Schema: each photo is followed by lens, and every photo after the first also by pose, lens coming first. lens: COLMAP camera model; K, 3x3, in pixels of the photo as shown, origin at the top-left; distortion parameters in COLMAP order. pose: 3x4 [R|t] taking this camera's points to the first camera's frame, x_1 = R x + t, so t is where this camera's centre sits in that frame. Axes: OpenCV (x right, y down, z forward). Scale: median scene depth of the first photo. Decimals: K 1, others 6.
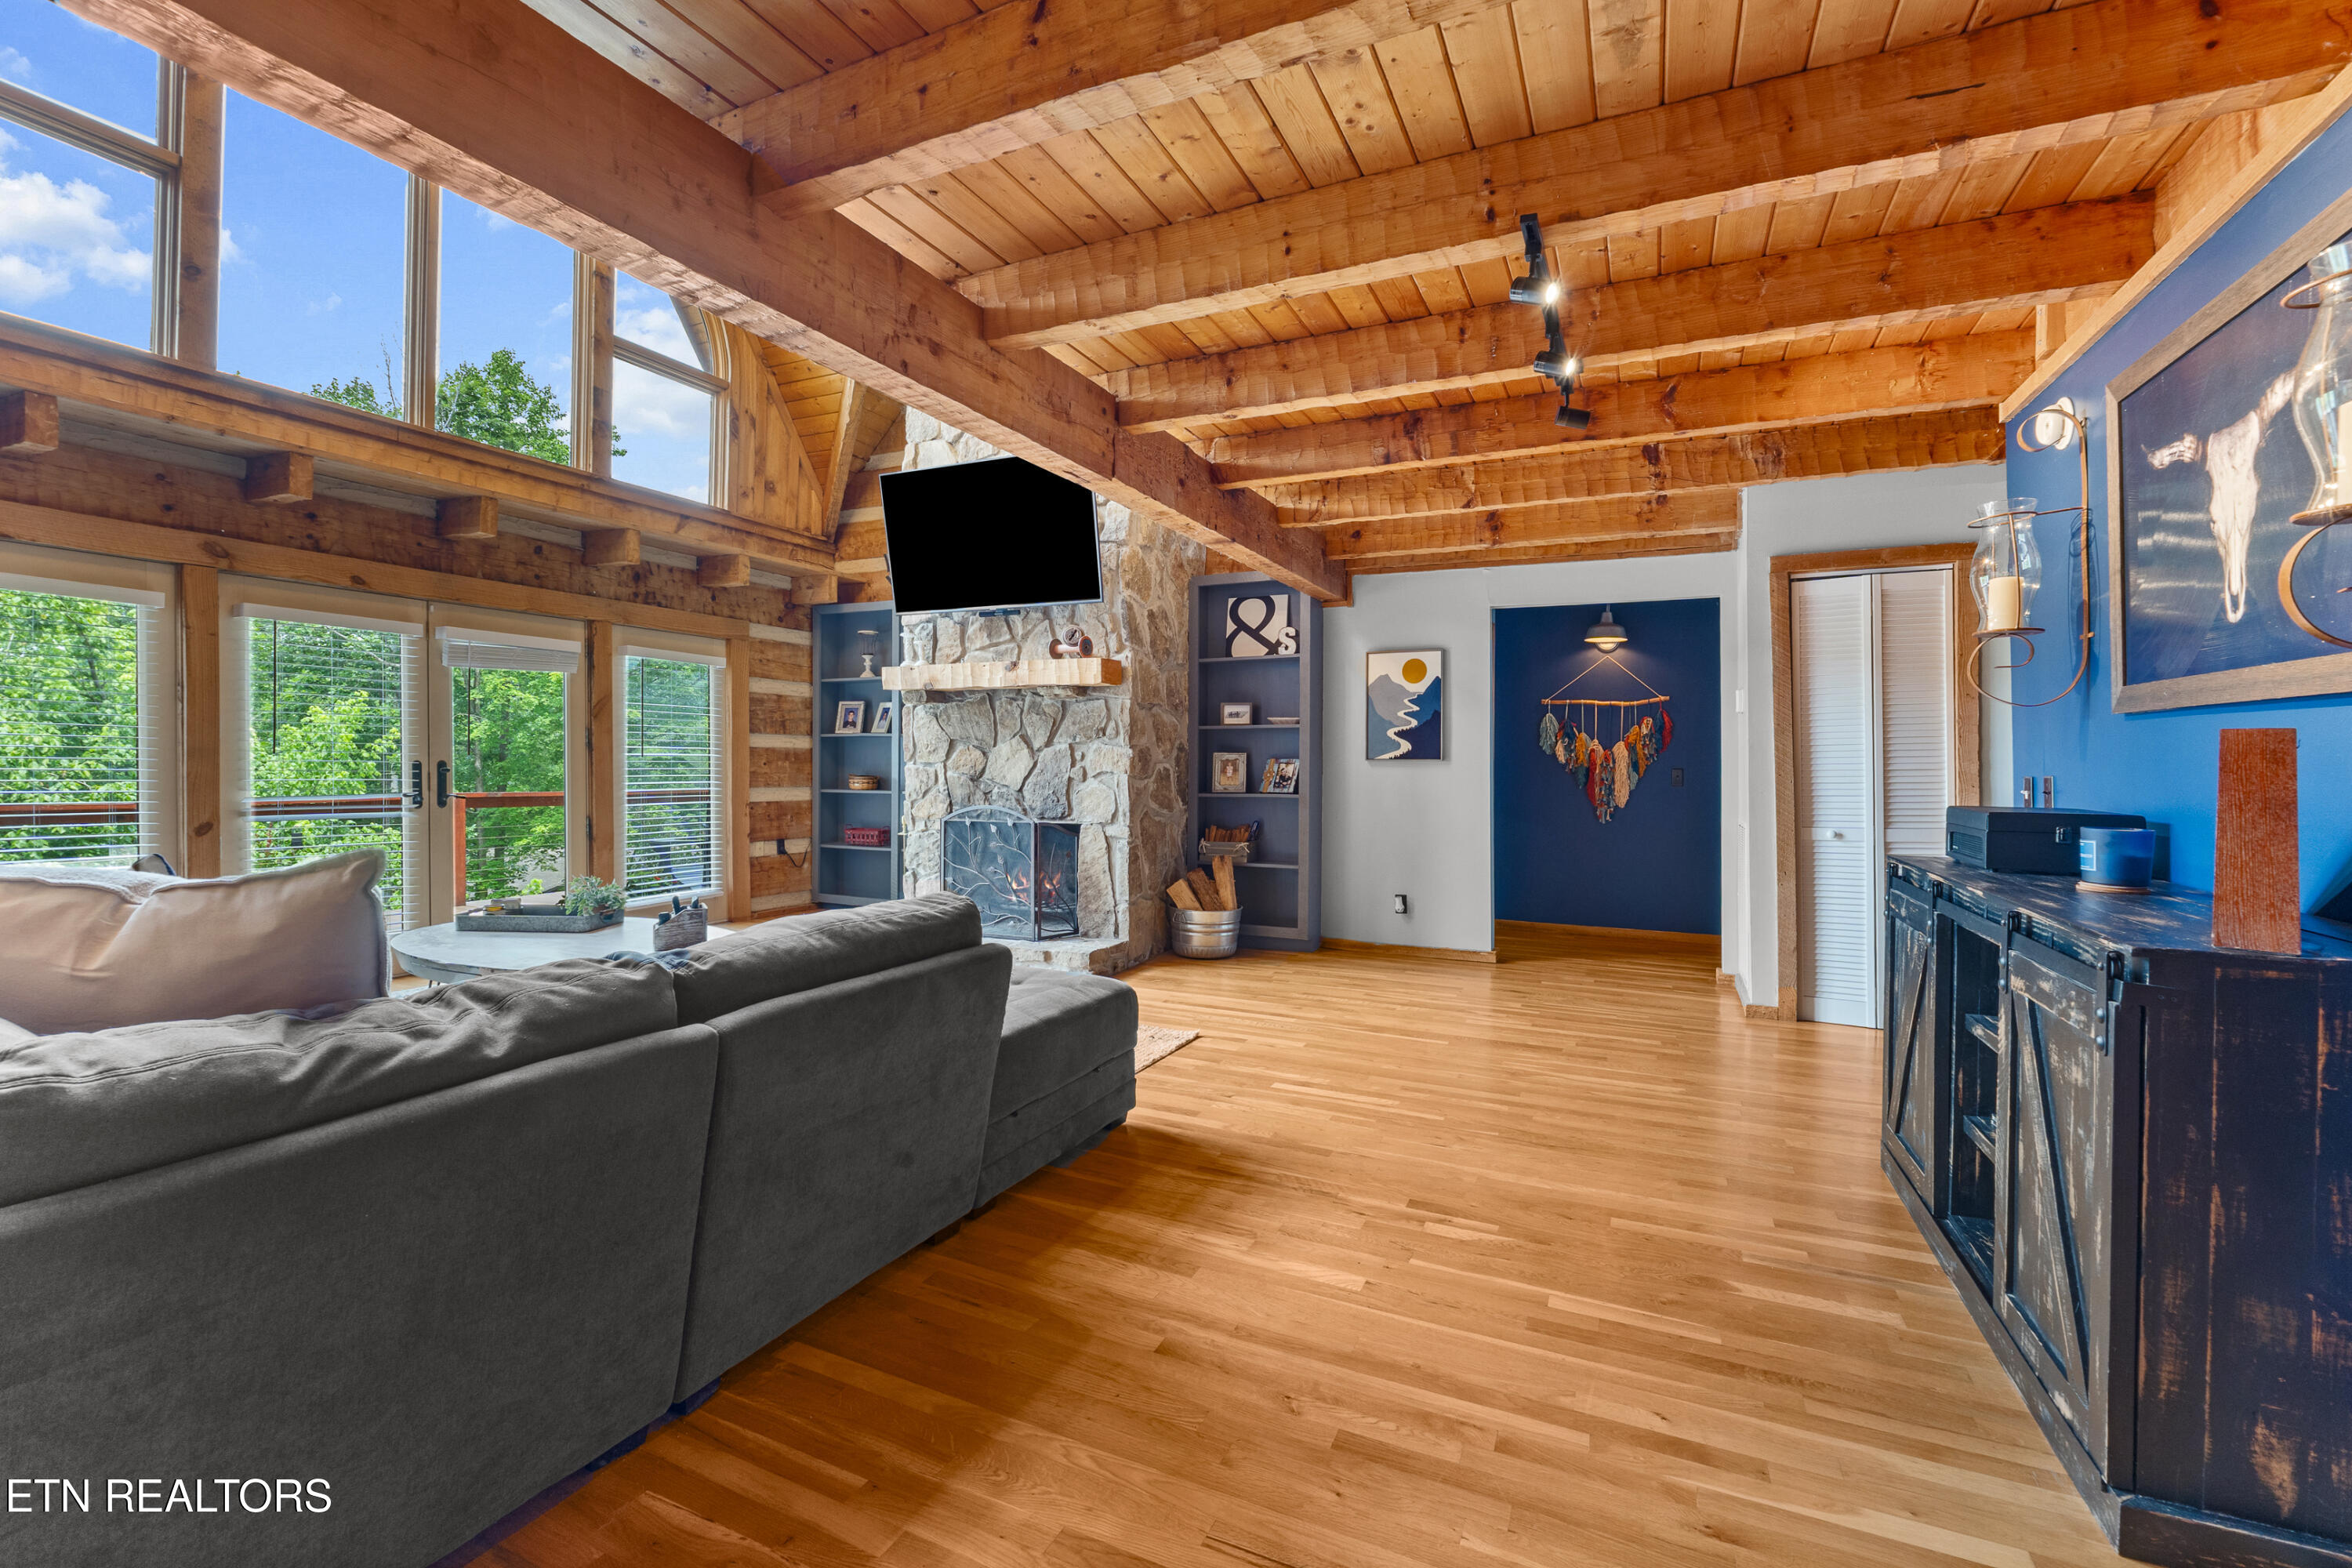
lens RADIAL K [[993.1, 0, 1180.4], [0, 993.1, 773.3], [0, 0, 1]] dist [-0.004113, -0.000603]
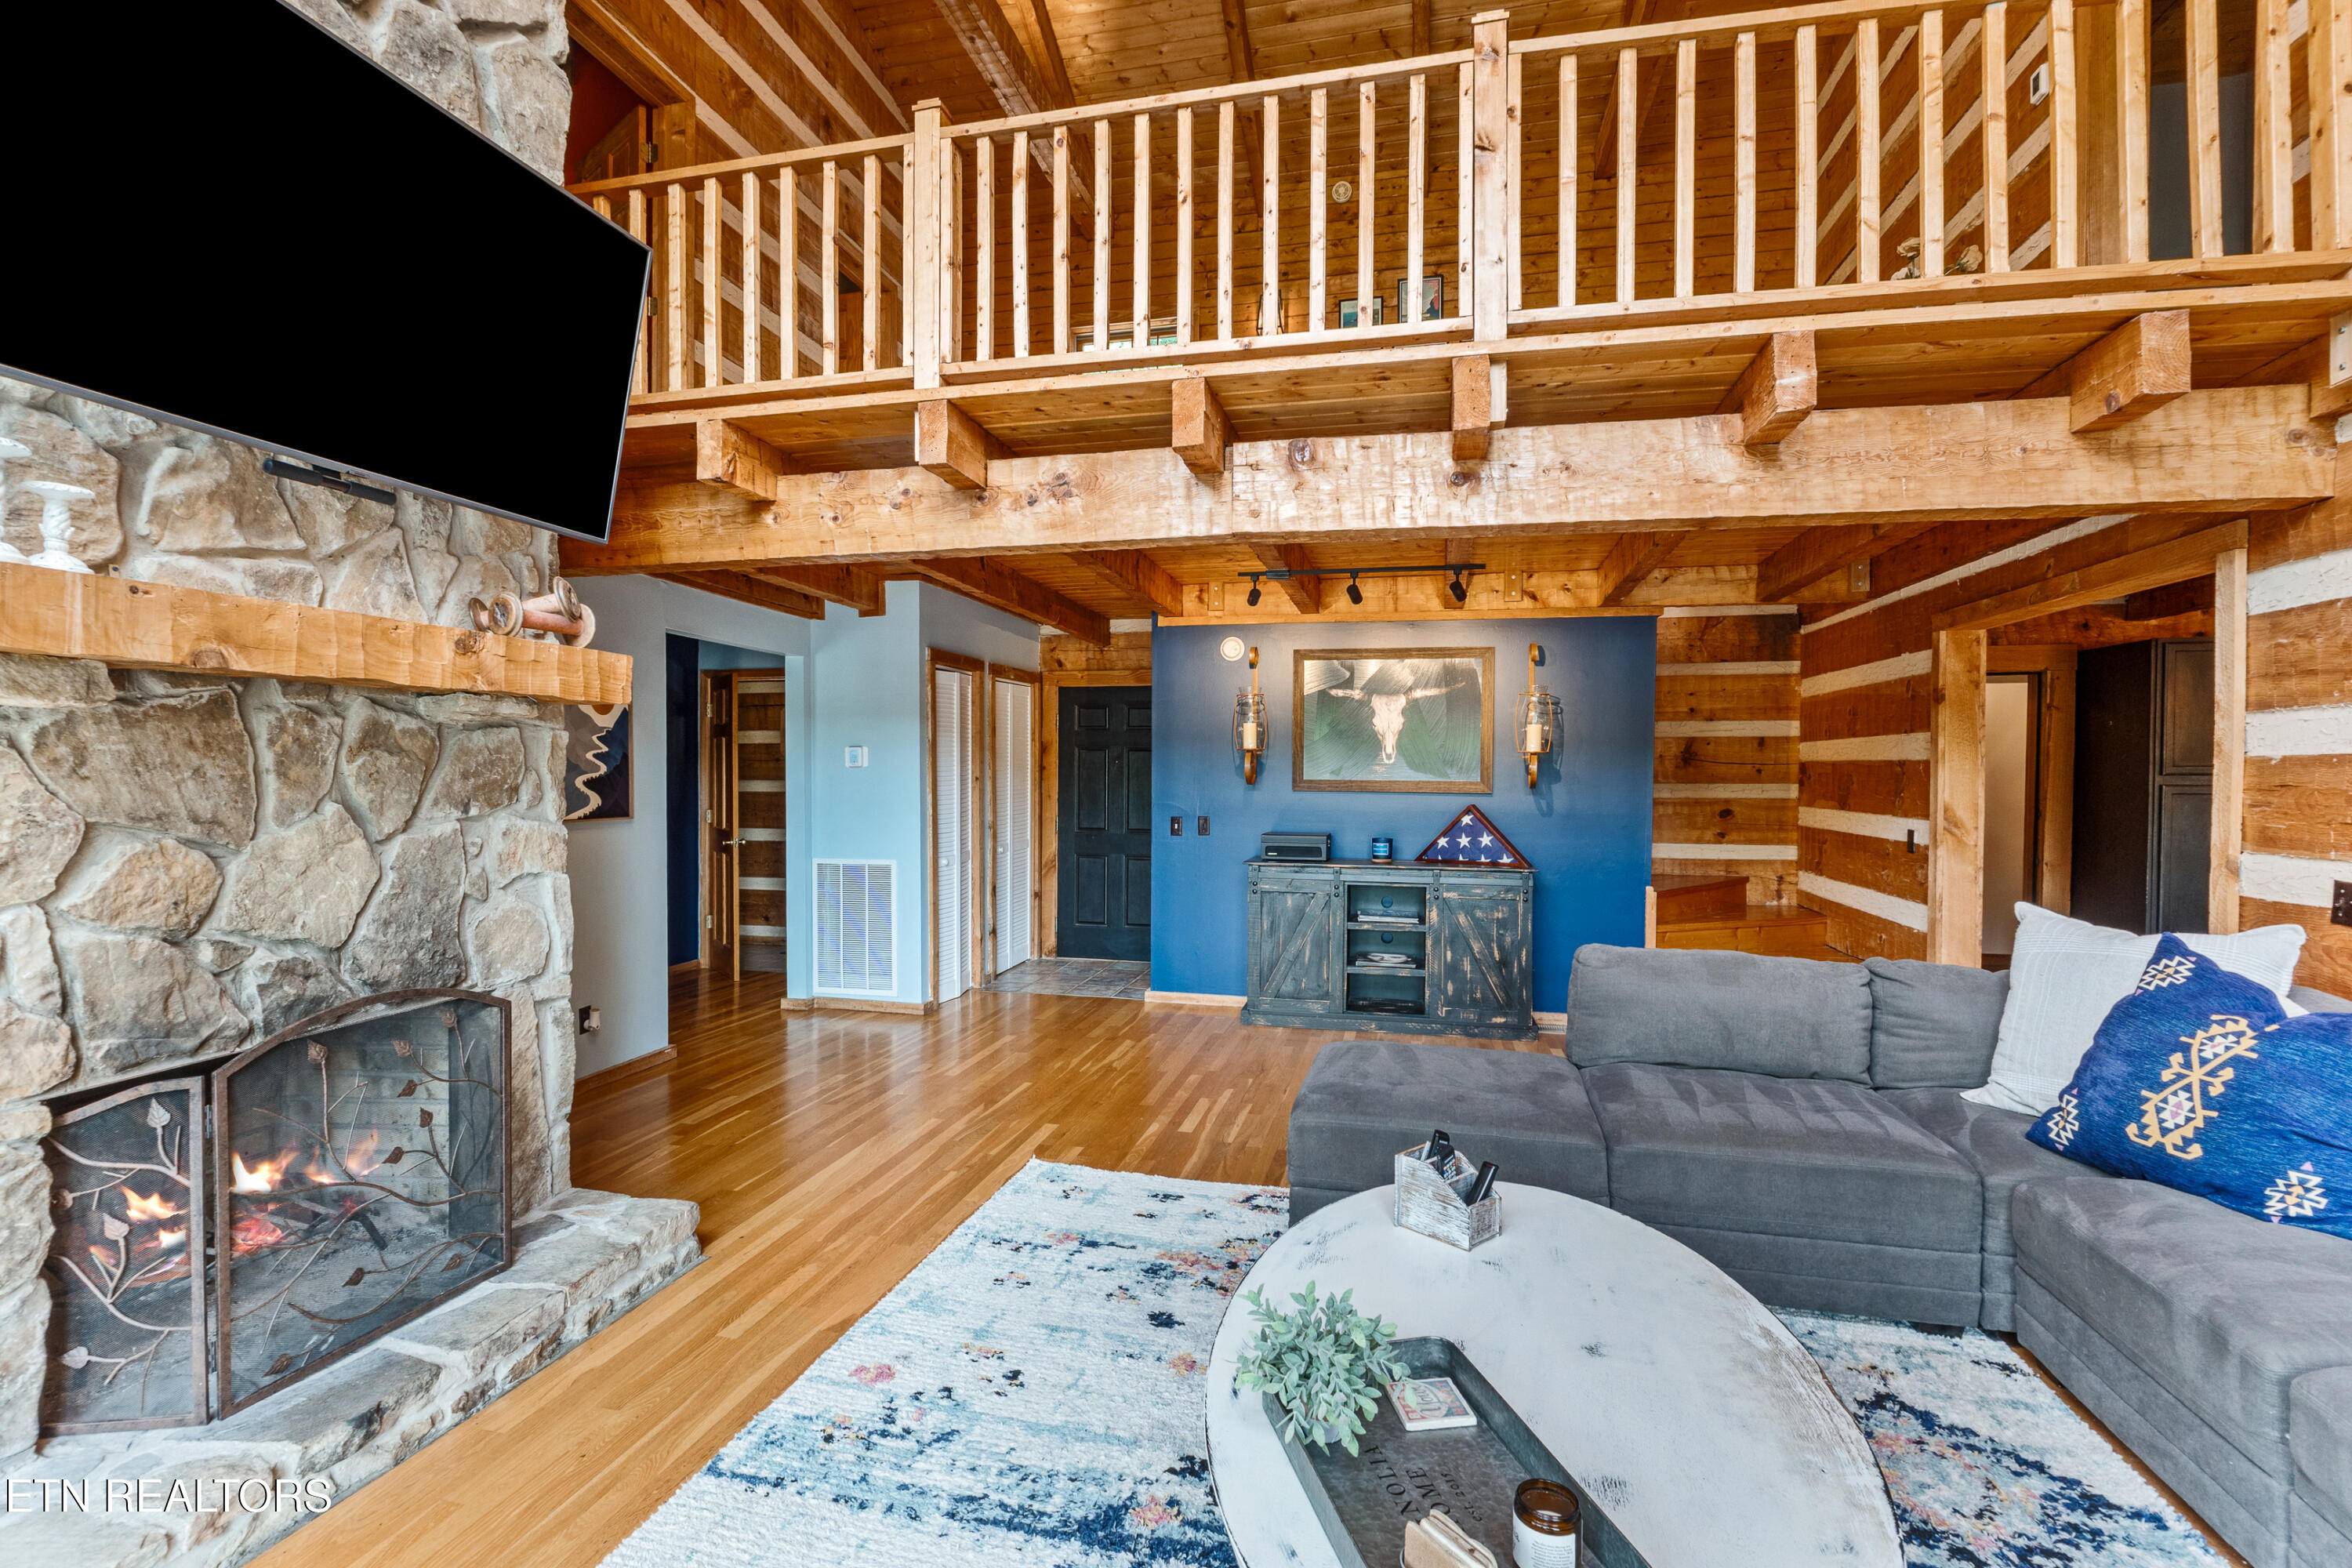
lens RADIAL K [[1052.2, 0, 1178.8], [0, 1052.2, 781.3], [0, 0, 1]] dist [-0.003276, -0.000215]
pose [[-0.206706, -0.011580, 0.978335, -0.621067], [-0.004570, 0.999930, 0.010870, -0.052265], [-0.978393, -0.002225, -0.206744, 0.746232]]
